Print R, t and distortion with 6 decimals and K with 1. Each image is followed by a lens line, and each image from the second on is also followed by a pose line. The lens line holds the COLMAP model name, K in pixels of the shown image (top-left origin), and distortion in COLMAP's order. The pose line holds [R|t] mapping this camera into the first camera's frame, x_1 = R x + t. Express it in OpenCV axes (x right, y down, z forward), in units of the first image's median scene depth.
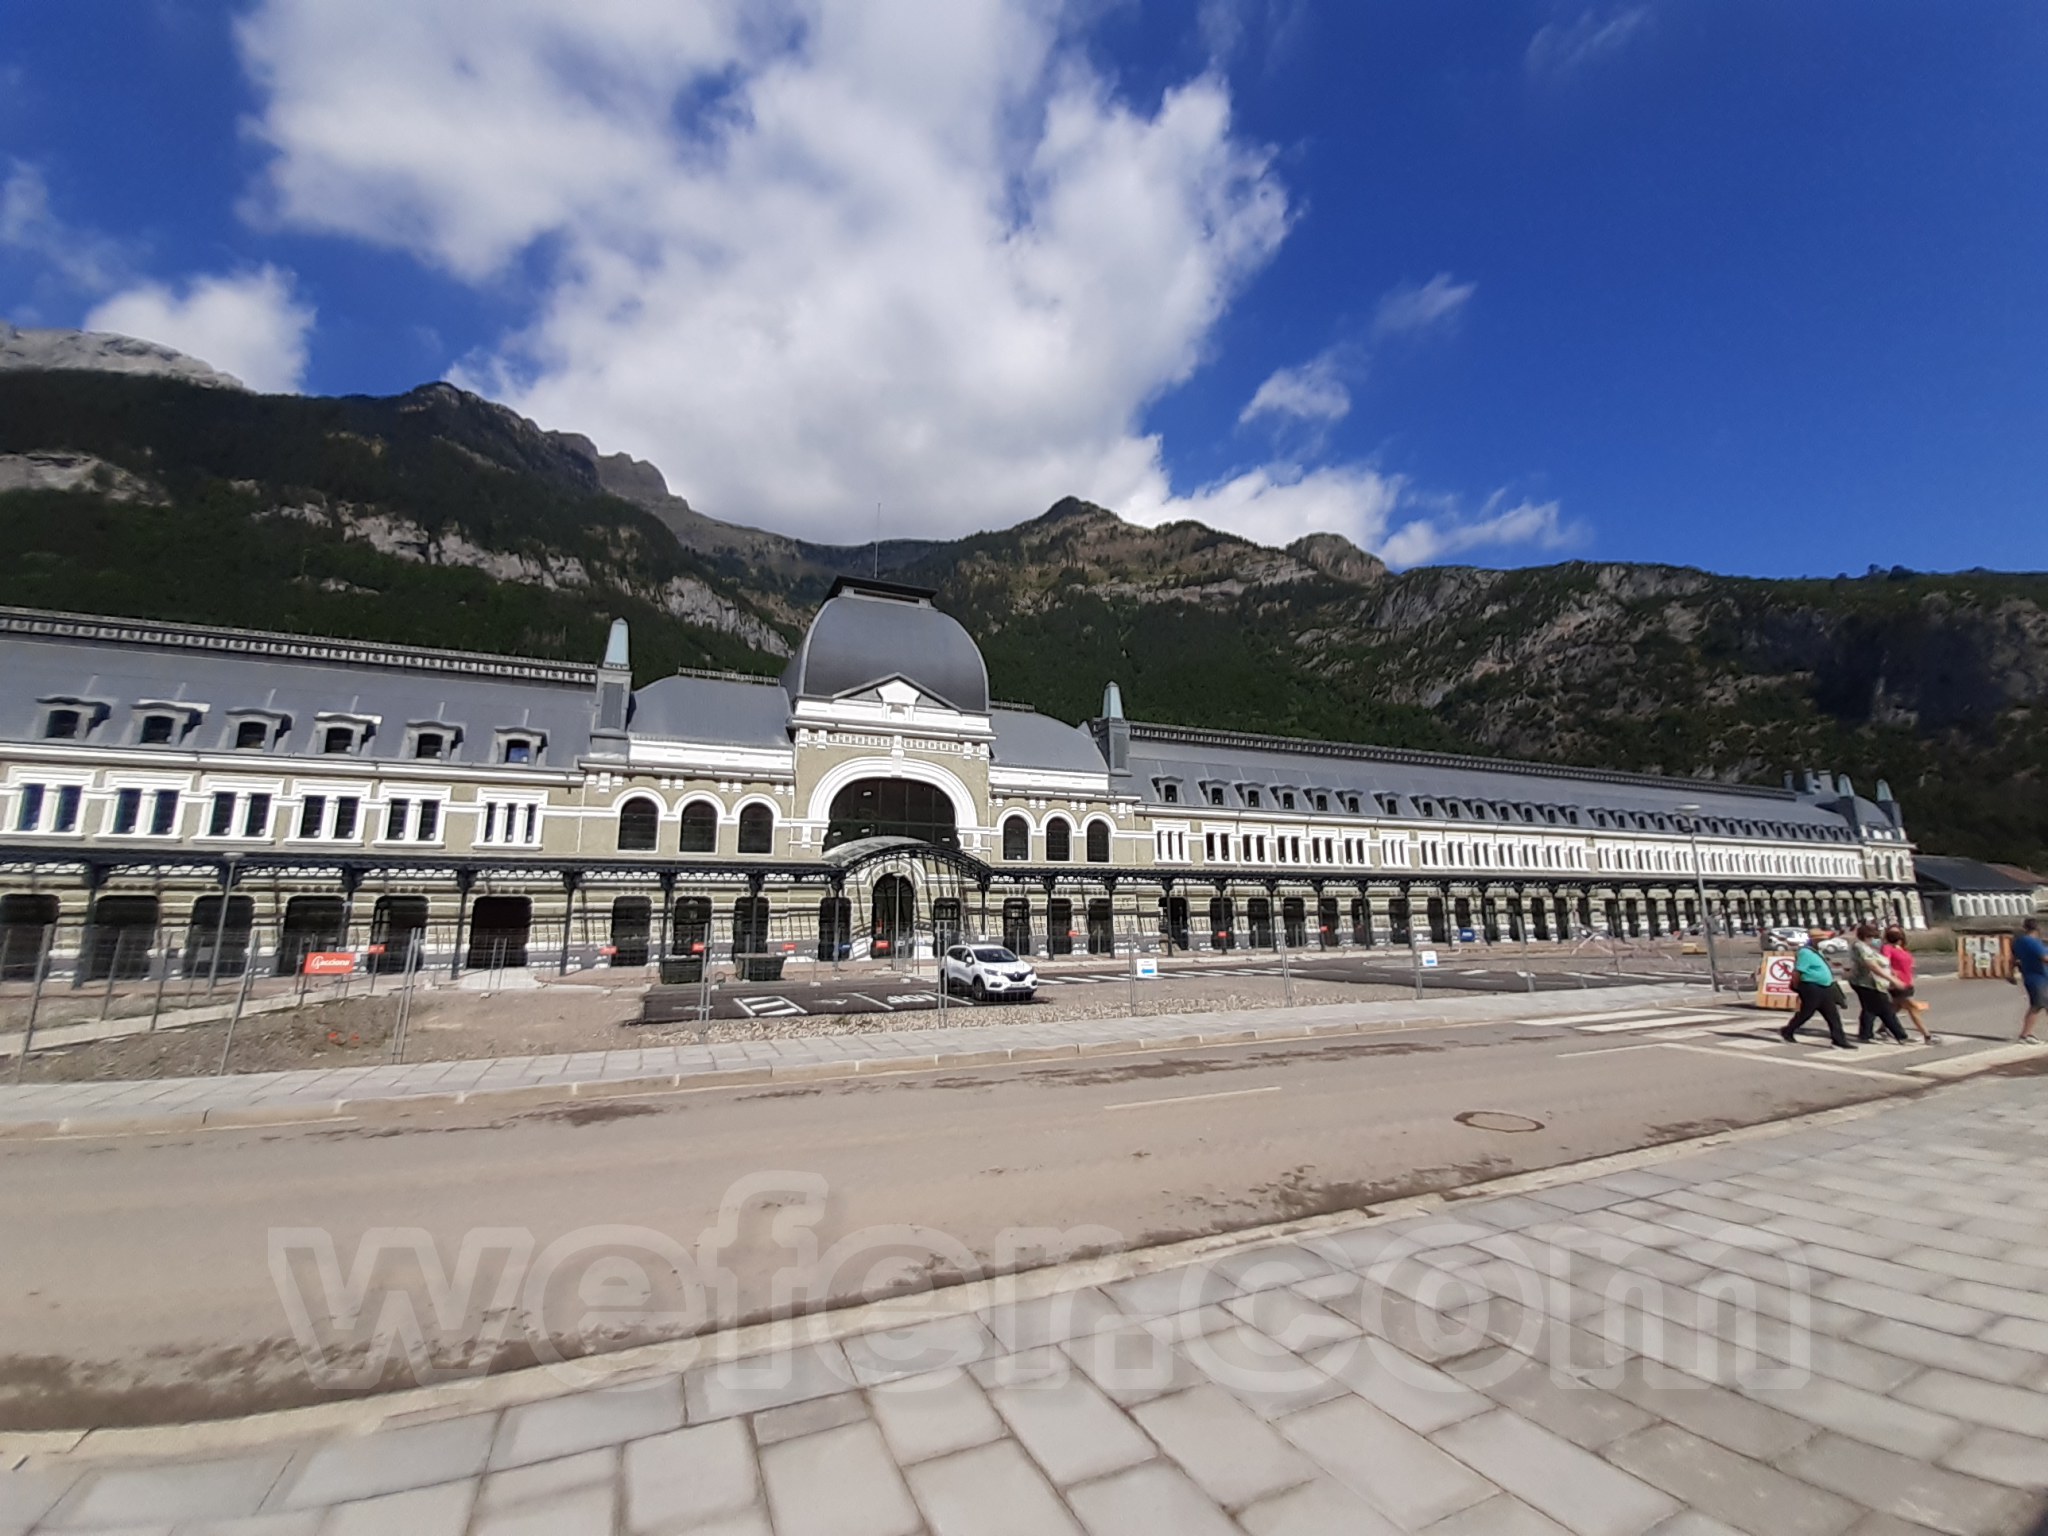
lens RADIAL K [[817.4, 0, 1025.4], [0, 817.4, 762.6], [0, 0, 1]] dist [0.000784, -0.009945]
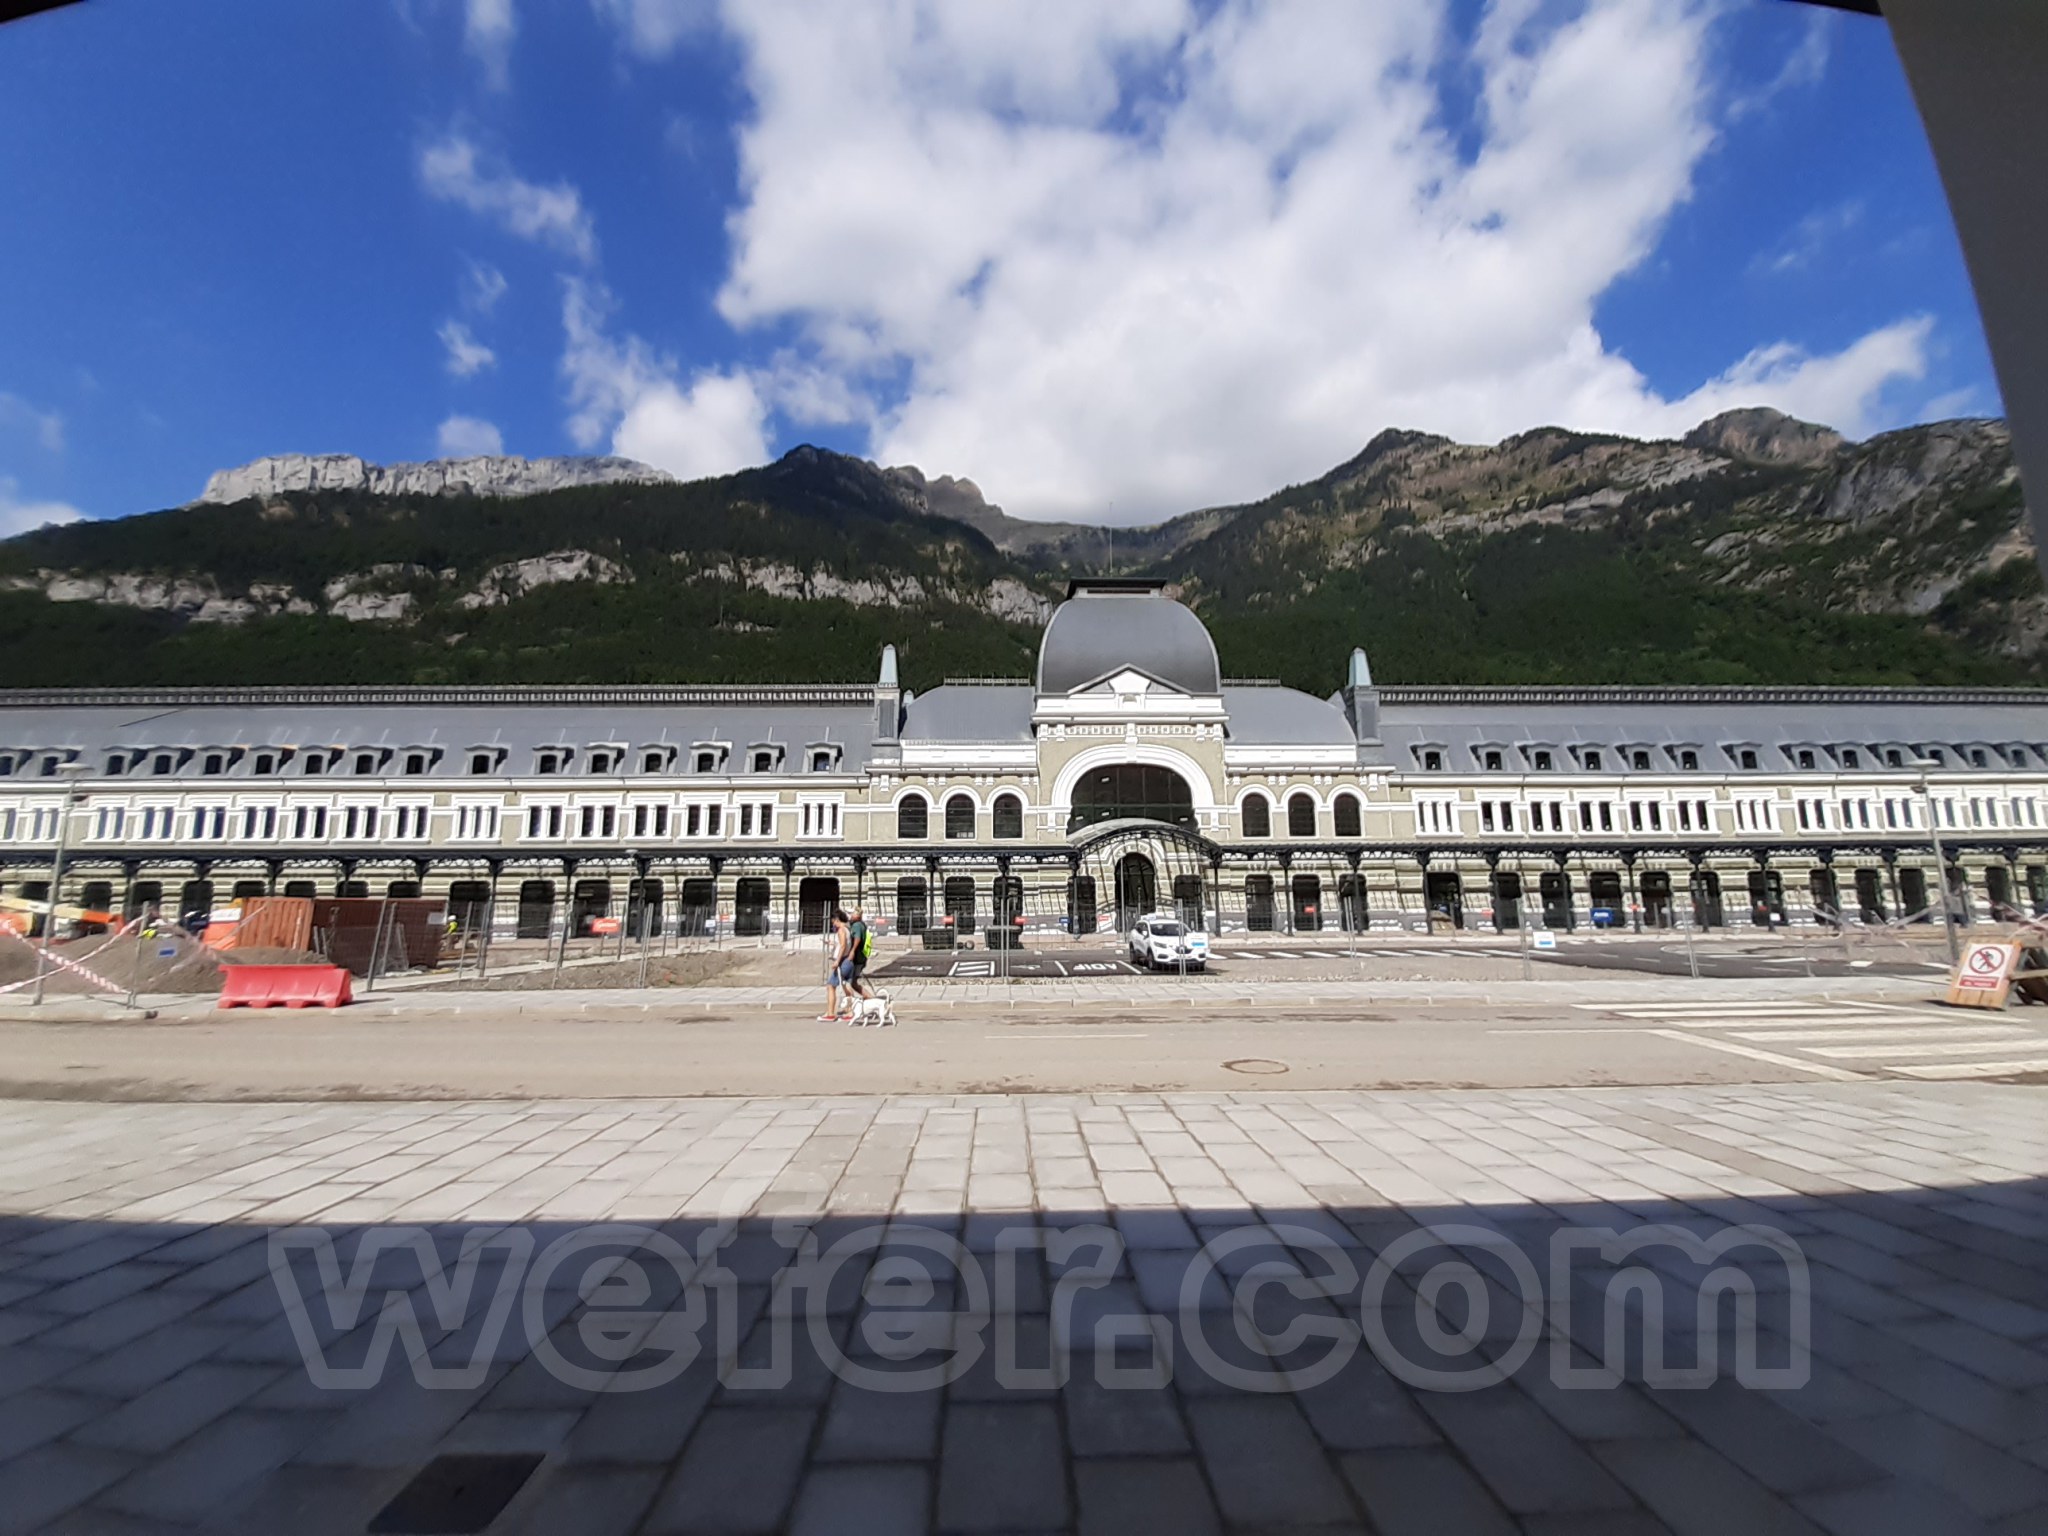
lens RADIAL K [[817.4, 0, 1025.4], [0, 817.4, 762.6], [0, 0, 1]] dist [0.000784, -0.009945]
pose [[0.924390, -0.059562, -0.376771, 0.097776], [0.070431, 0.997402, 0.015126, -0.006846], [0.374891, -0.040519, 0.926183, -0.030479]]
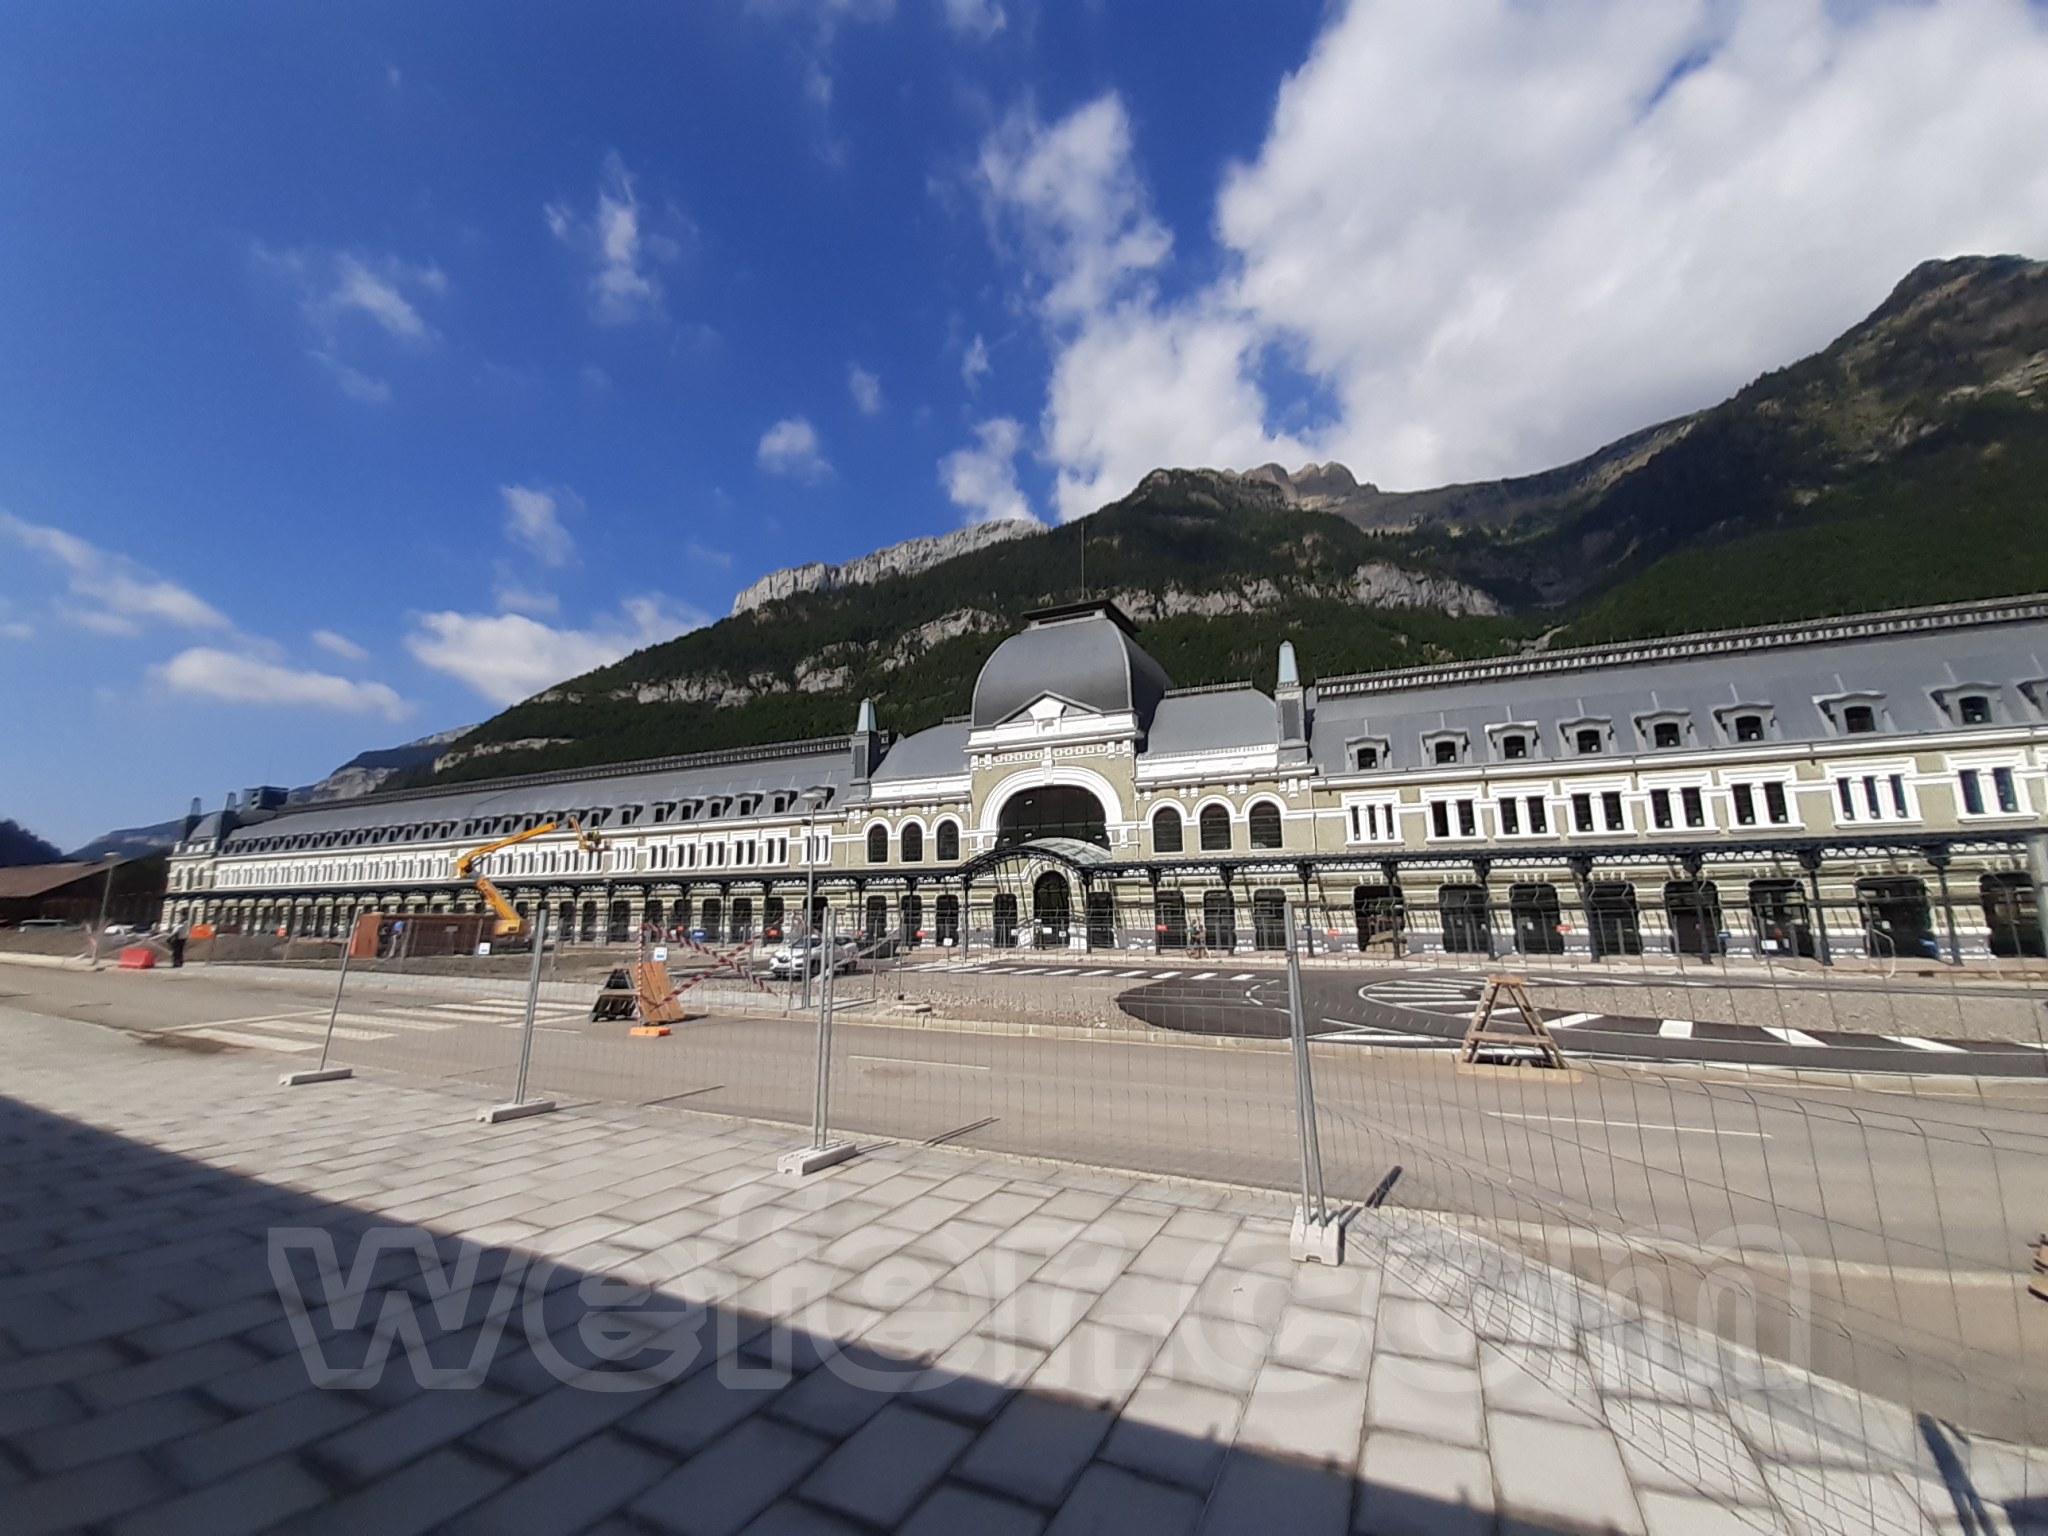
lens RADIAL K [[820.0, 0, 1014.4], [0, 820.0, 755.4], [0, 0, 1]] dist [-0.000504, -0.012622]
pose [[0.643407, -0.138839, -0.752829, 0.558651], [0.142555, 0.987944, -0.060365, 0.033155], [0.752134, -0.068480, 0.655442, 0.200094]]
